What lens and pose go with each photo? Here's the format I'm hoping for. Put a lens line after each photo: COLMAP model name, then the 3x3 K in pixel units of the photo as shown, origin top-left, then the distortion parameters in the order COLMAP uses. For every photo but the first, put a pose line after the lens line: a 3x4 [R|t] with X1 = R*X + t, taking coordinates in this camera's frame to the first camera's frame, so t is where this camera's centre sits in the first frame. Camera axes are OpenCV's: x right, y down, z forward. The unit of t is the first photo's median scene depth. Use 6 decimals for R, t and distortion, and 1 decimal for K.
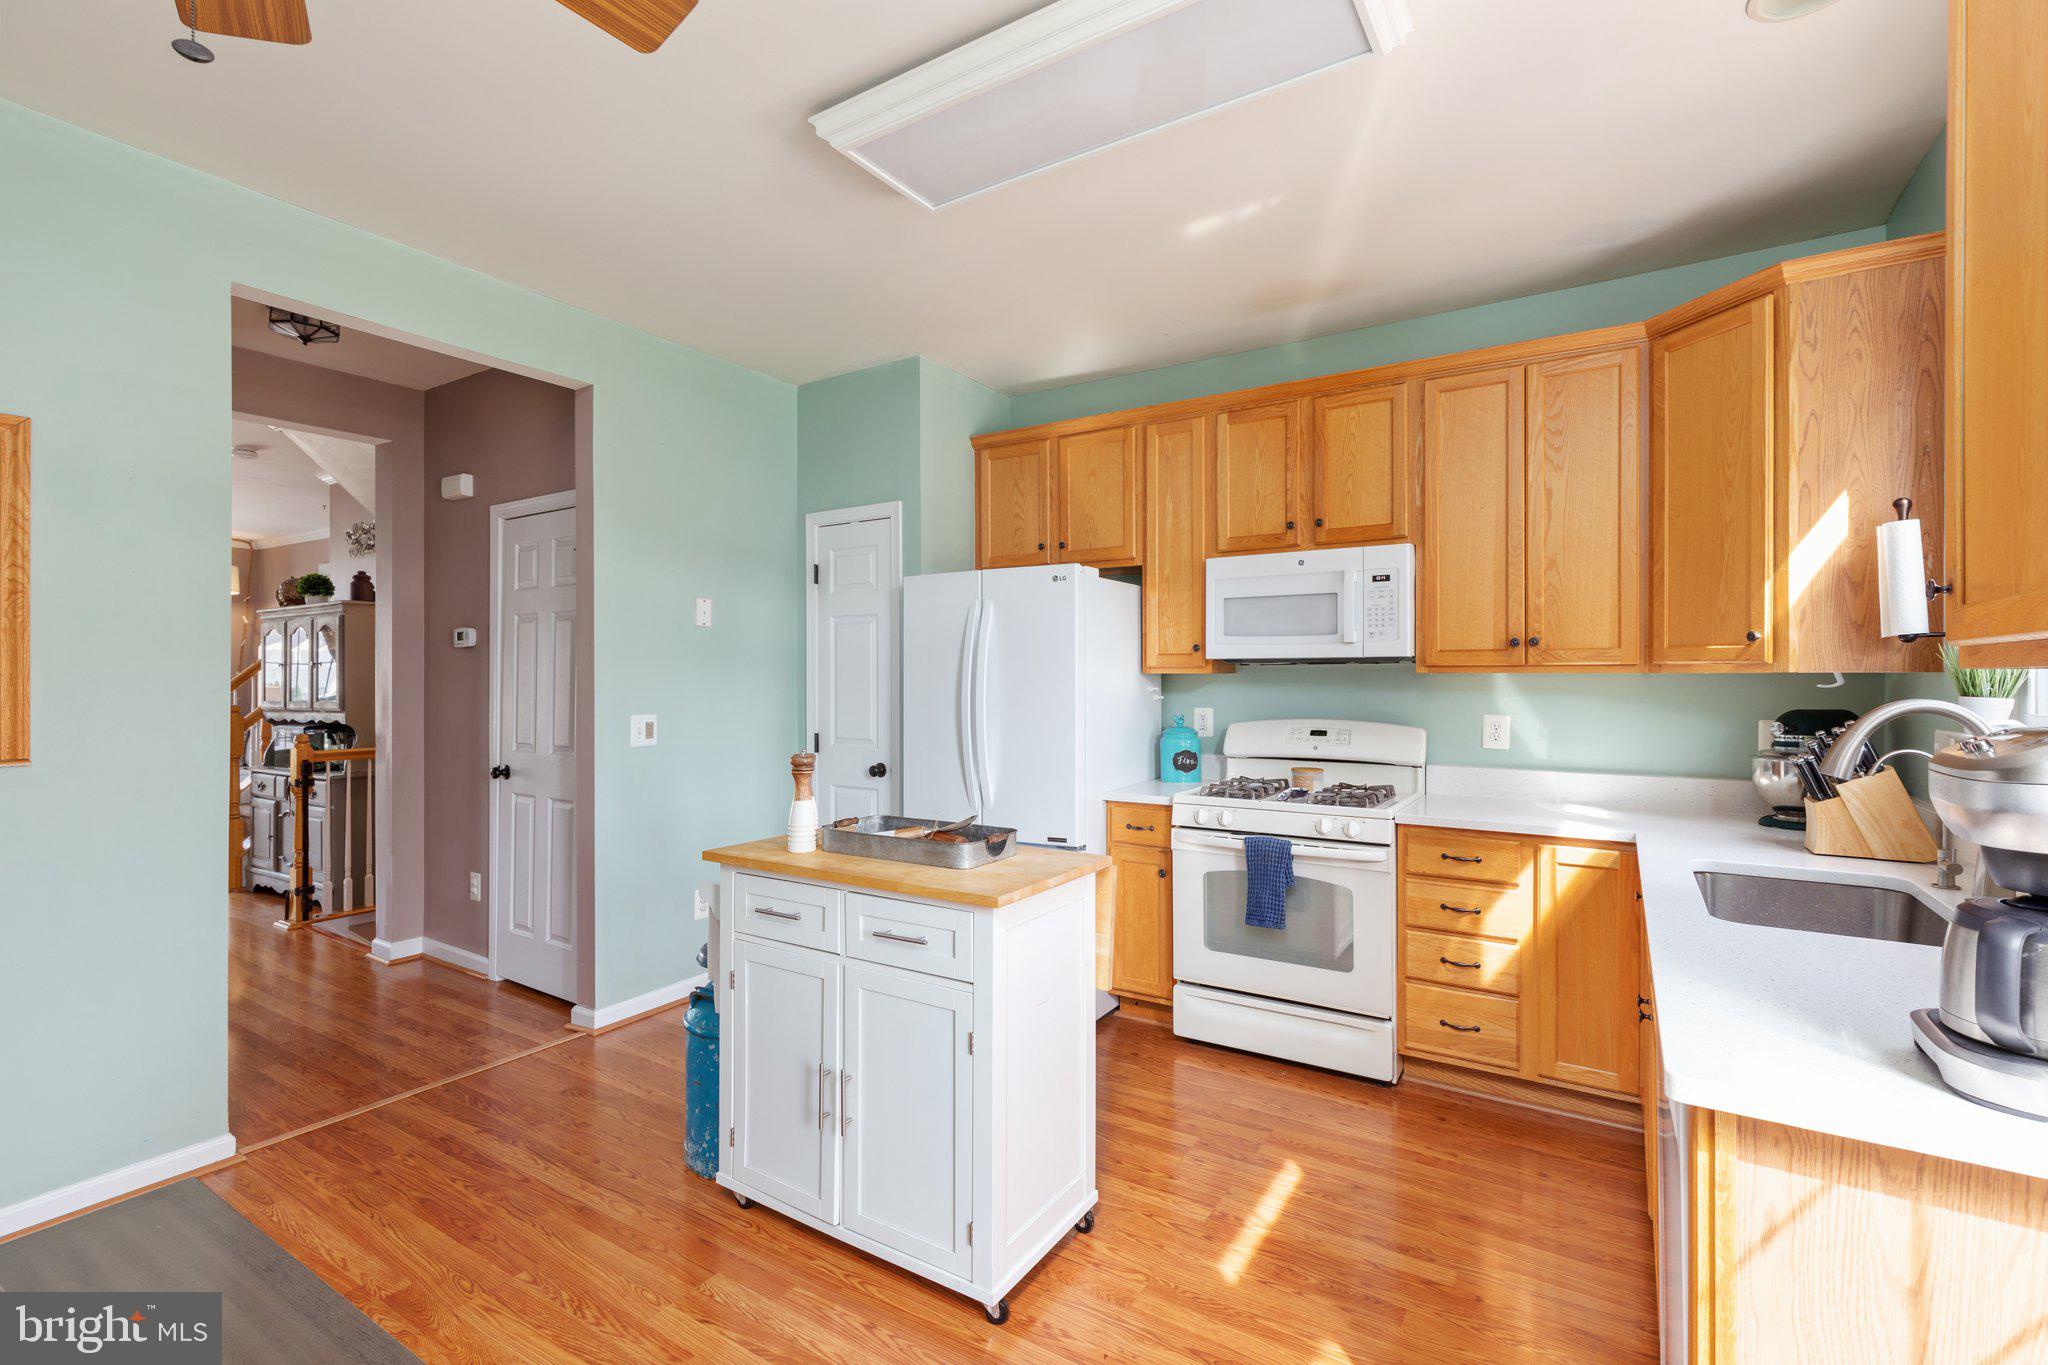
lens RADIAL K [[928.1, 0, 1027.6], [0, 928.1, 668.1], [0, 0, 1]] dist [0.003152, -0.000186]
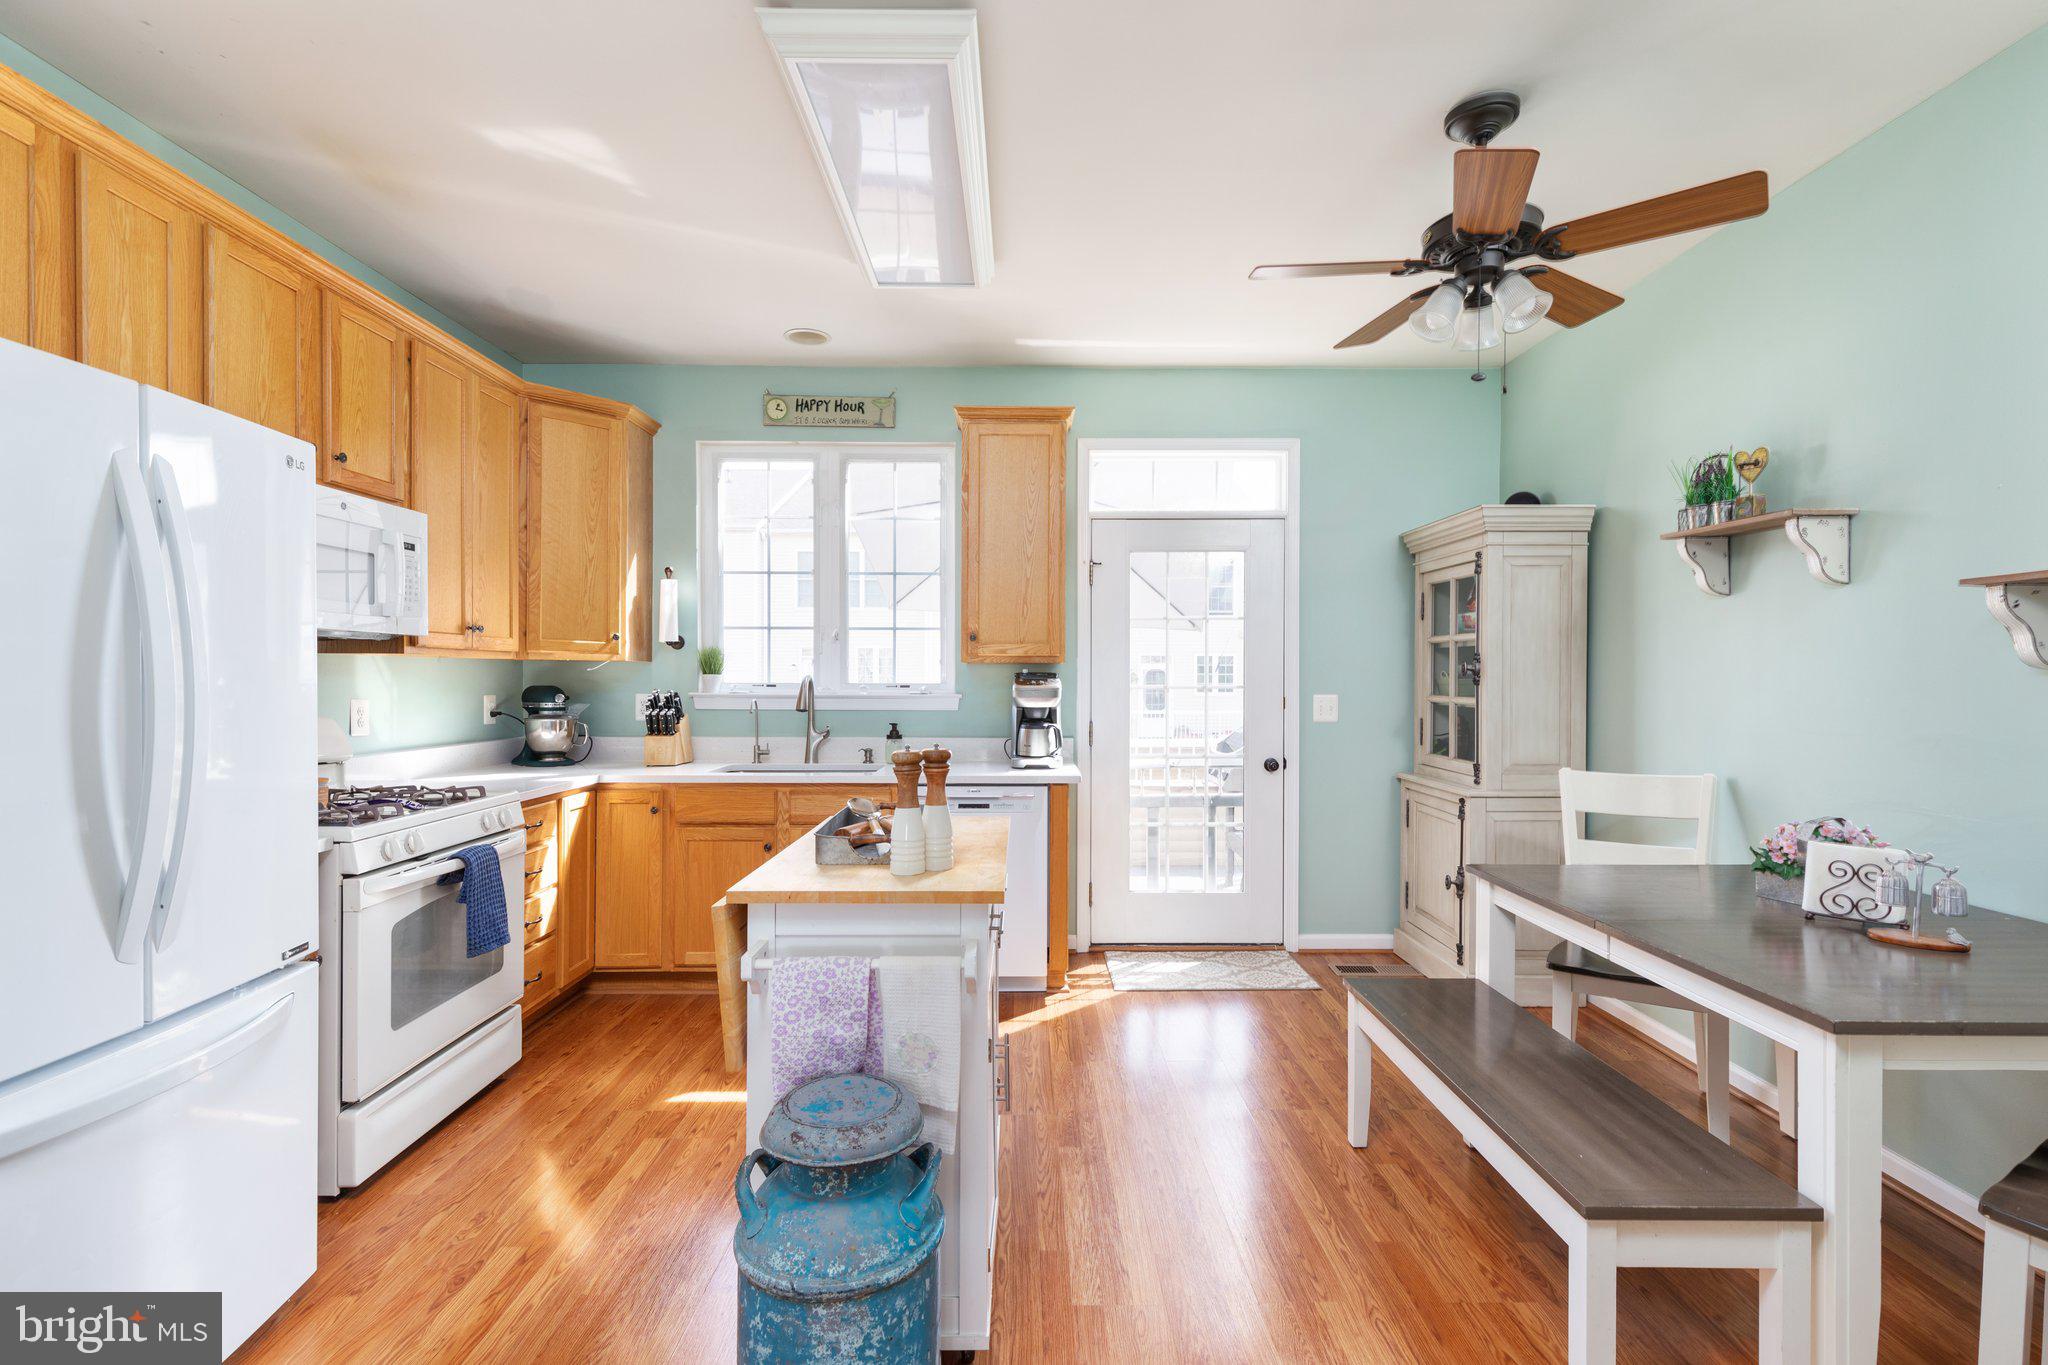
lens RADIAL K [[928.1, 0, 1022.7], [0, 928.1, 681.6], [0, 0, 1]] dist [0.003152, -0.000186]
pose [[-0.558479, -0.003726, 0.829510, -0.679132], [-0.006444, 0.999979, 0.000154, 0.028187], [-0.829493, -0.005259, -0.558492, 1.003909]]
